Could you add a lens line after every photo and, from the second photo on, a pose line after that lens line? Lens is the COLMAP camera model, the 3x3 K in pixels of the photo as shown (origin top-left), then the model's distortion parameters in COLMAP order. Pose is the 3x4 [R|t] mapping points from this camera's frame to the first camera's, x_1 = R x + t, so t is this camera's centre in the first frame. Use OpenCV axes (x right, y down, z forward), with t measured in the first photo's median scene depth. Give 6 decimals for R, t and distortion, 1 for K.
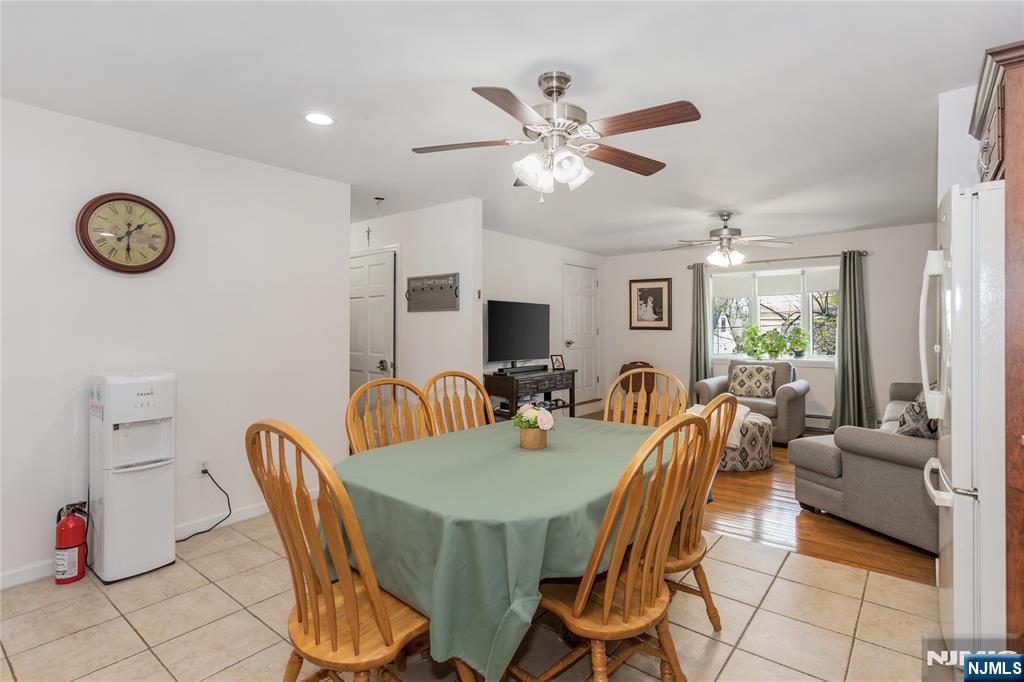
lens RADIAL K [[497.5, 0, 506.3], [0, 497.5, 331.7], [0, 0, 1]] dist [0.004691, 0.000068]
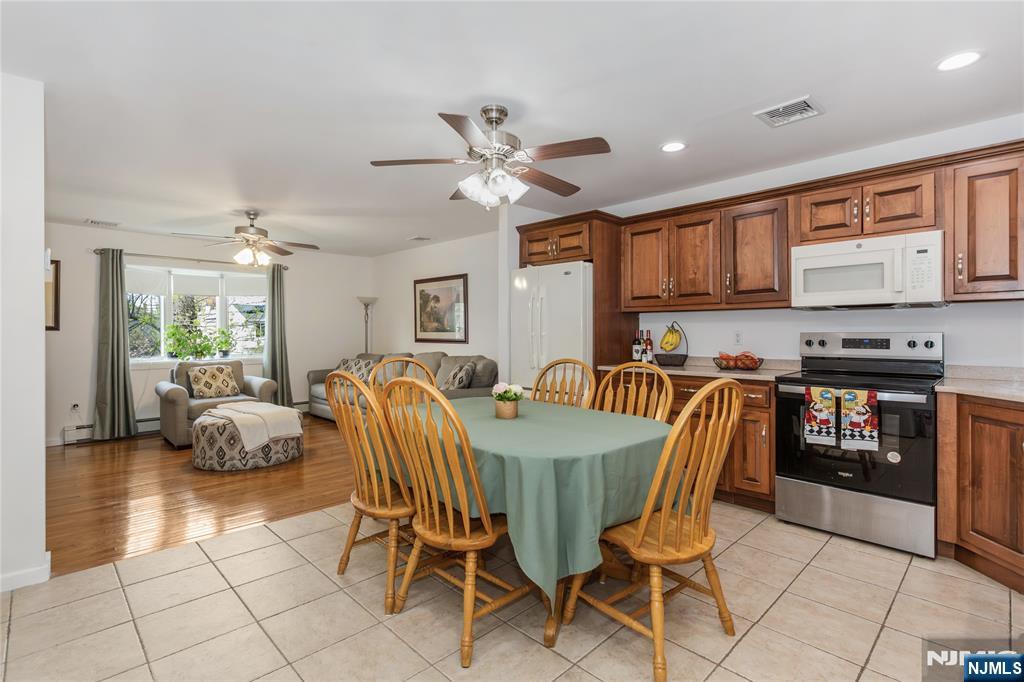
lens RADIAL K [[497.5, 0, 509.7], [0, 497.5, 341.4], [0, 0, 1]] dist [0.004691, 0.000068]
pose [[0.120765, -0.015276, 0.992564, -0.378813], [0.010479, 0.999845, 0.014113, 0.010658], [-0.992626, 0.008697, 0.120907, 0.277707]]
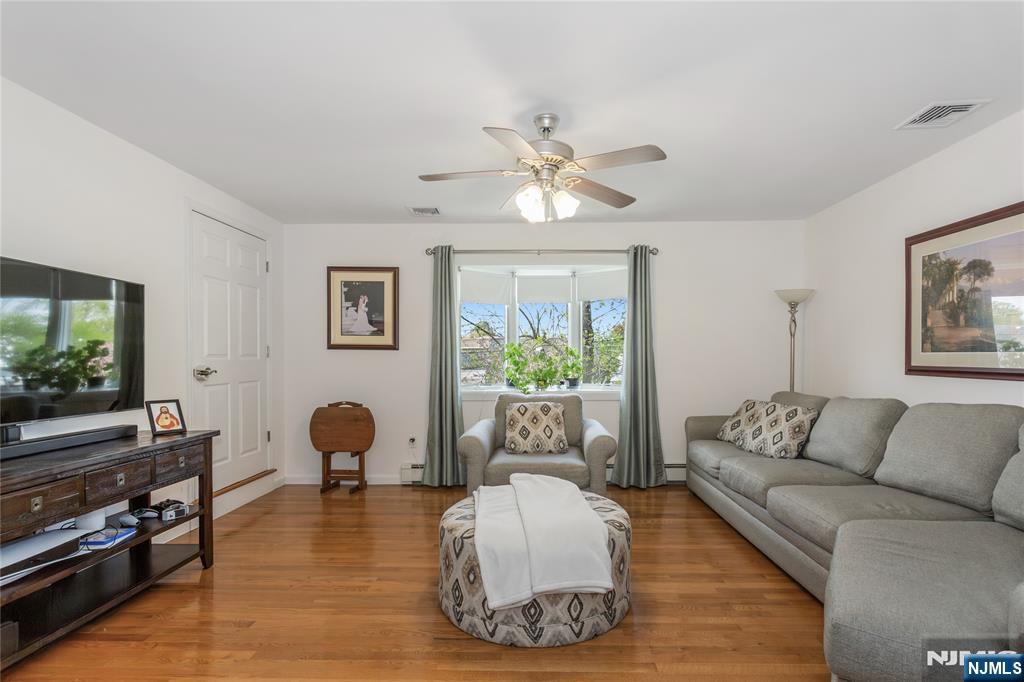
lens RADIAL K [[497.5, 0, 533.6], [0, 497.5, 361.9], [0, 0, 1]] dist [0.004691, 0.000068]
pose [[0.780629, -0.000931, 0.624994, 0.081720], [-0.000099, 0.999999, 0.001613, 0.012363], [-0.624994, -0.001321, 0.780628, 0.460478]]
